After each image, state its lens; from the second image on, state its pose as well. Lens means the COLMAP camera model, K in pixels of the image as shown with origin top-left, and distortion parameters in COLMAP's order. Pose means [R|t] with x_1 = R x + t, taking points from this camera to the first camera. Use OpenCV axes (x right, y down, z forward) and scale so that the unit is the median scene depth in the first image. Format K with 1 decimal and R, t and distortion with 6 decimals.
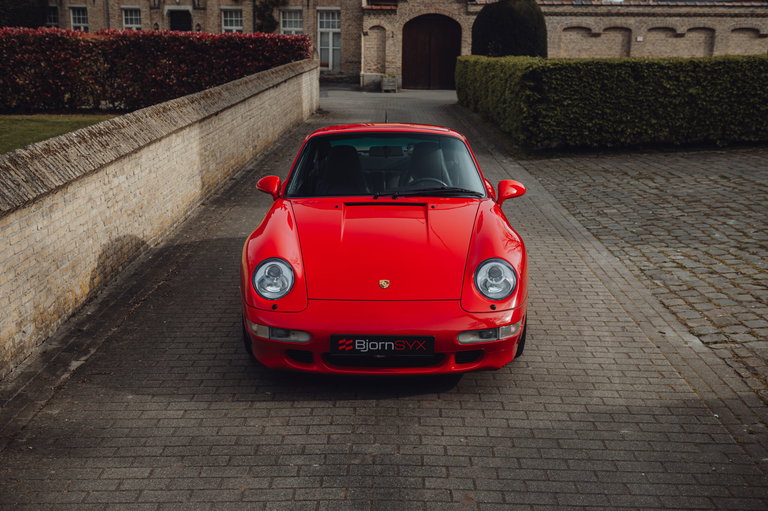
lens RADIAL K [[962.0, 0, 384.0], [0, 962.0, 255.5], [0, 0, 1]] dist [0.029278, 0.027148]
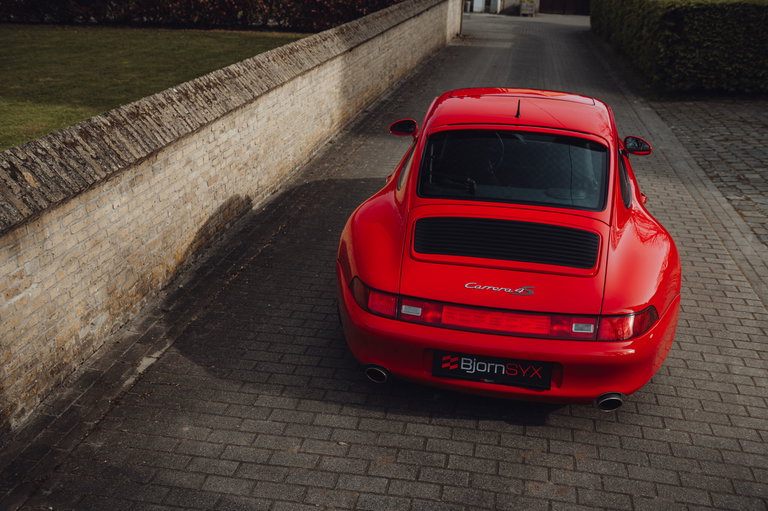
lens RADIAL K [[801.7, 0, 378.5], [0, 801.7, 259.8], [0, 0, 1]] dist [0.006429, -0.006043]
pose [[0.985146, 0.077886, -0.153041, 0.003044], [-0.056297, 0.988457, 0.140655, -0.069020], [0.162229, -0.129950, 0.978159, 0.209233]]
